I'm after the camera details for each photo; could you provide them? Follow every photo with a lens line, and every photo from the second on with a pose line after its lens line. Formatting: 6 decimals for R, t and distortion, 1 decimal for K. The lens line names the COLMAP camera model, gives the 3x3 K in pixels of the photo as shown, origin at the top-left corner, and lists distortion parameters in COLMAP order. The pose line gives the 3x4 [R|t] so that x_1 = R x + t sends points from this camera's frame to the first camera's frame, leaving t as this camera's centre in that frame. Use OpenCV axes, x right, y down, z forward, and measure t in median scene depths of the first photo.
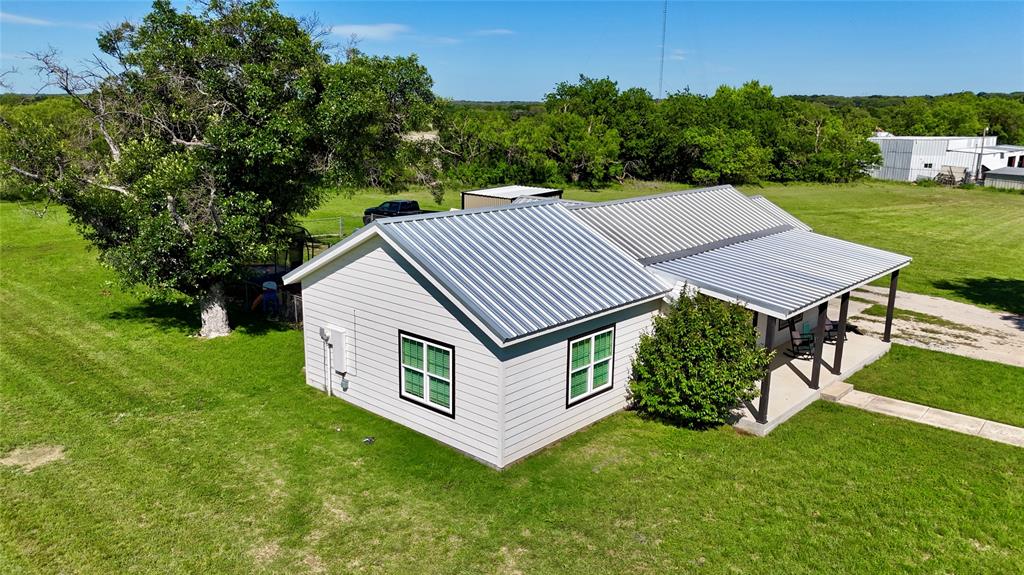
lens RADIAL K [[752.8, 0, 514.2], [0, 752.8, 286.2], [0, 0, 1]] dist [0.082214, -0.082546]
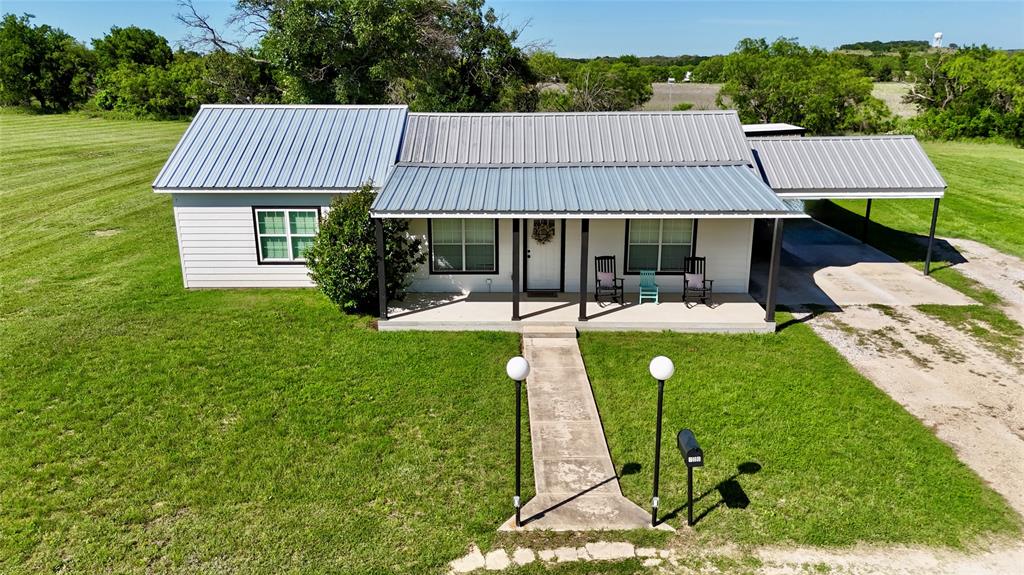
lens RADIAL K [[752.8, 0, 514.2], [0, 752.8, 286.2], [0, 0, 1]] dist [0.082214, -0.082546]
pose [[0.660620, 0.191162, -0.725974, 1.119410], [-0.153845, 0.980986, 0.118315, -0.013437], [0.734787, 0.033526, 0.677469, 0.412673]]
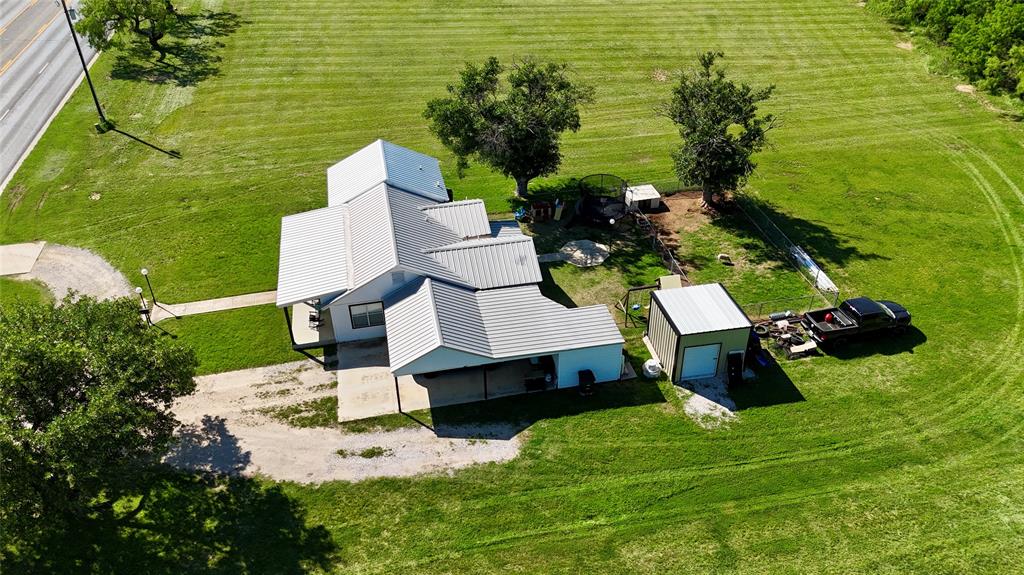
lens RADIAL K [[752.8, 0, 514.2], [0, 752.8, 286.2], [0, 0, 1]] dist [0.082214, -0.082546]
pose [[-0.587391, 0.455064, -0.669245, 1.672245], [-0.178205, 0.733916, 0.655447, -1.605105], [0.789440, 0.504266, -0.350001, 2.515977]]
